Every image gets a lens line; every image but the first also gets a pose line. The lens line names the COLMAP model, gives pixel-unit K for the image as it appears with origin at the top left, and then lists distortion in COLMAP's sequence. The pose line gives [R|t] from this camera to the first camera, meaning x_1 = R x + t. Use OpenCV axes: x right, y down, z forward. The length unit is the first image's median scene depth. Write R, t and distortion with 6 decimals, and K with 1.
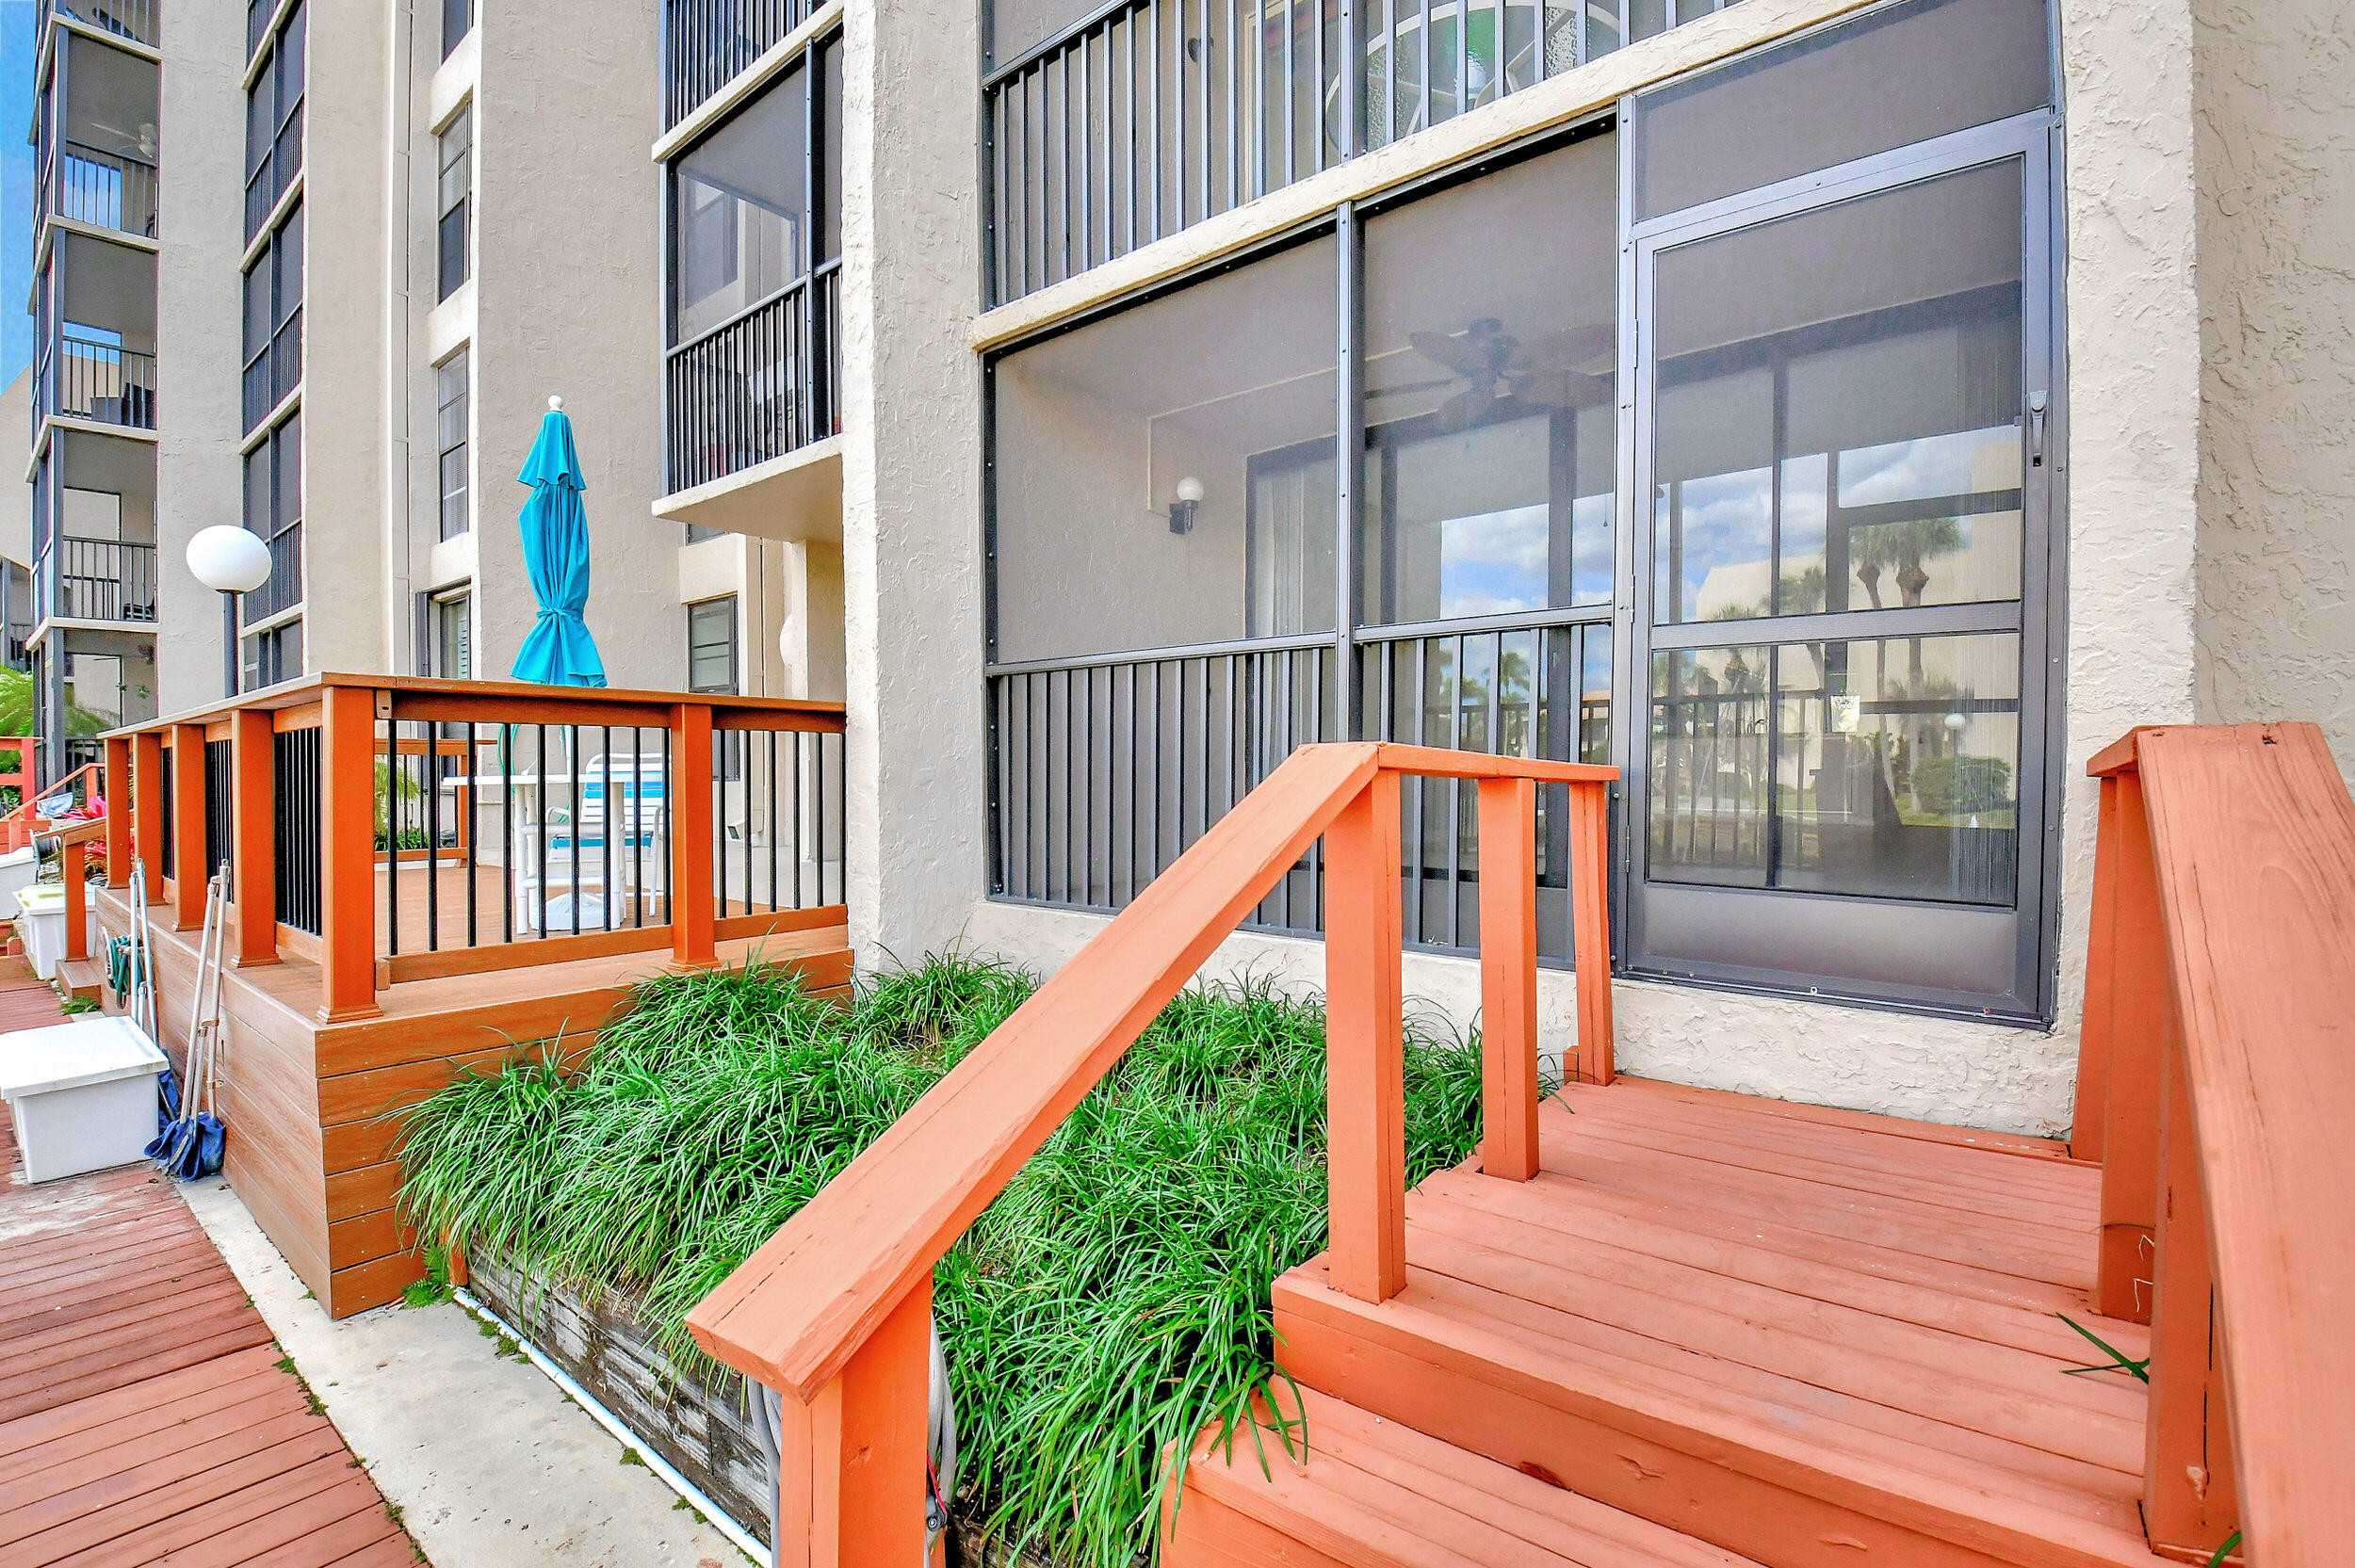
lens RADIAL K [[1088.0, 0, 1177.5], [0, 1088.0, 784.0], [0, 0, 1]] dist [-0.028885, -0.000977]
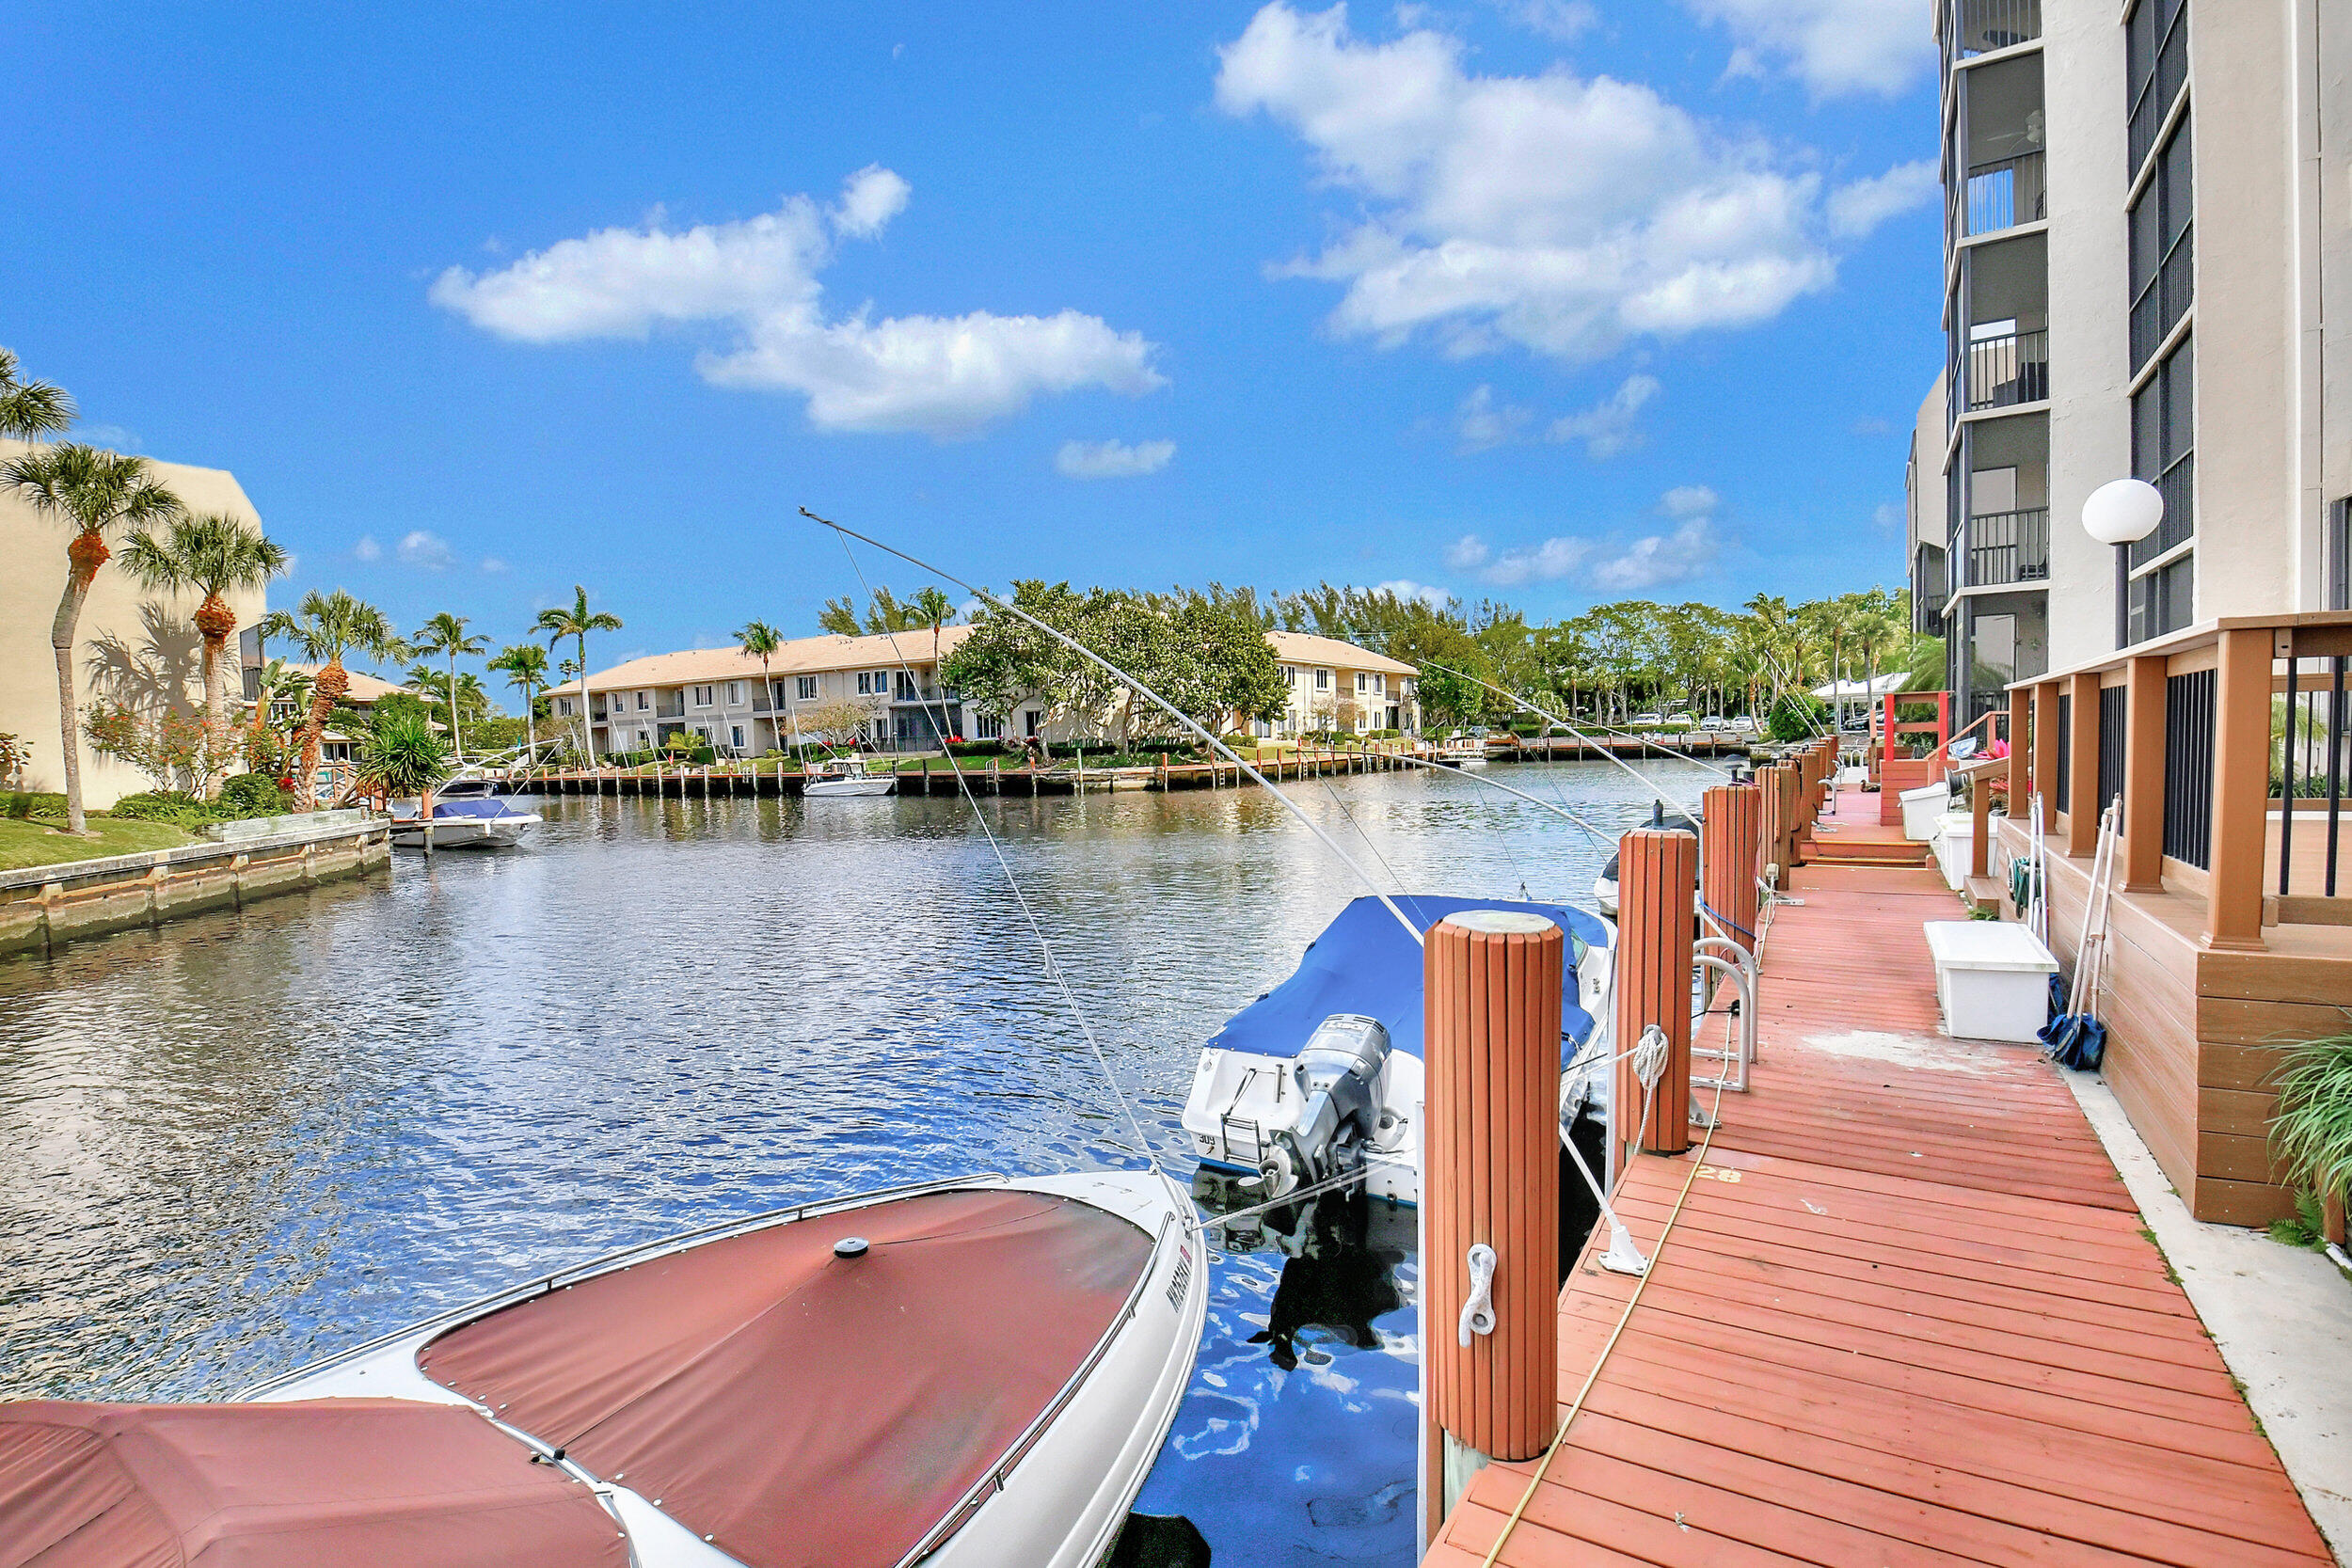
lens RADIAL K [[1086.7, 0, 1176.0], [0, 1086.7, 784.0], [0, 0, 1]] dist [-0.028885, -0.000977]
pose [[0.120373, 0.045405, -0.991690, 0.084654], [0.004952, 0.998914, 0.046337, 0.004214], [0.992716, -0.010489, 0.120018, -0.109967]]
